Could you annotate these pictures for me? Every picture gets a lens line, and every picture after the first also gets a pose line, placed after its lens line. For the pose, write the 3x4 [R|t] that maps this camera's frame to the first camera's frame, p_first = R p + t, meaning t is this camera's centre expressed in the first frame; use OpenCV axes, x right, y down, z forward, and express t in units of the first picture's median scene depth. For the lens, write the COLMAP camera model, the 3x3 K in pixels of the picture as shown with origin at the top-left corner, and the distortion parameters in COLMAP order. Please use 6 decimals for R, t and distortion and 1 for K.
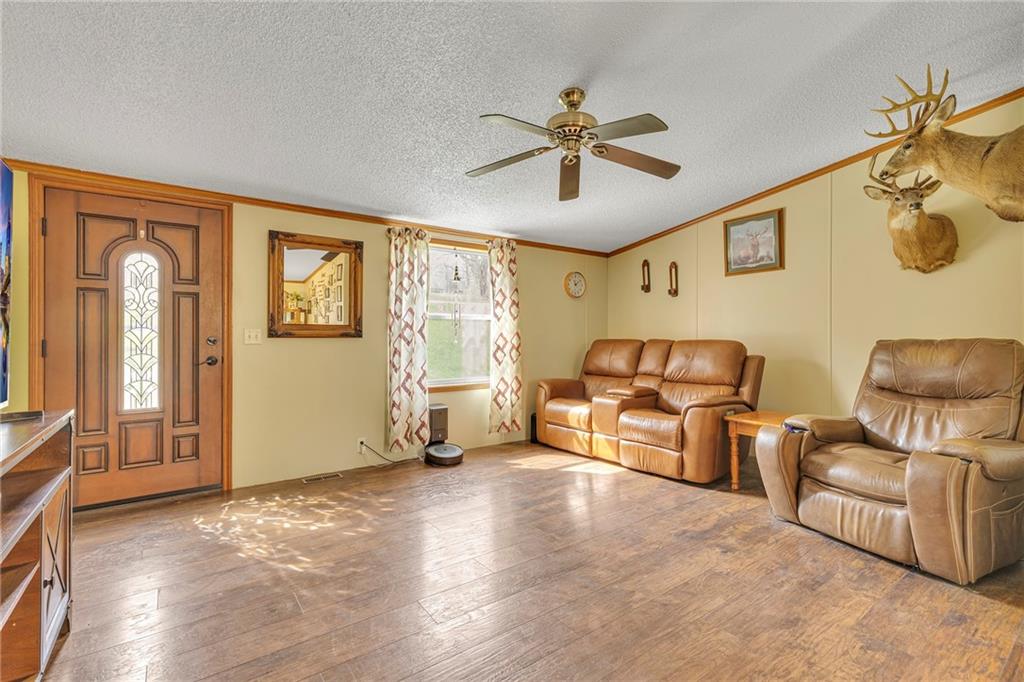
lens RADIAL K [[466.7, 0, 517.6], [0, 466.7, 336.4], [0, 0, 1]] dist [0.000497, -0.000697]
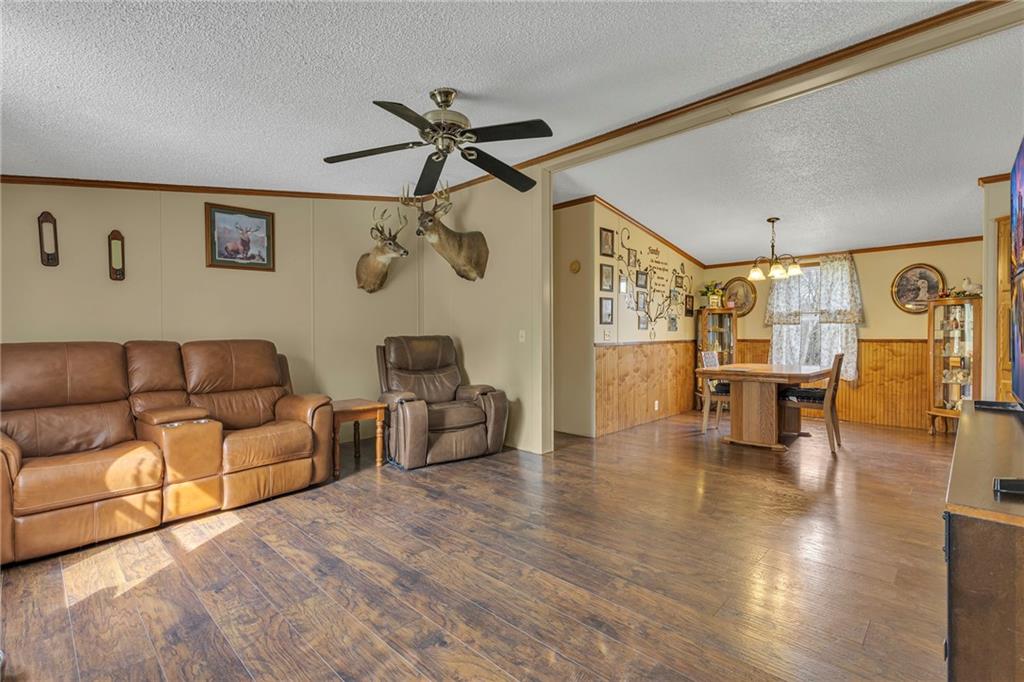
lens RADIAL K [[466.7, 0, 517.6], [0, 466.7, 336.4], [0, 0, 1]] dist [0.000497, -0.000697]
pose [[-0.170242, -0.007566, 0.985373, -0.566321], [0.009188, 0.999915, 0.009265, -0.002203], [-0.985359, 0.010631, -0.170158, 0.640384]]
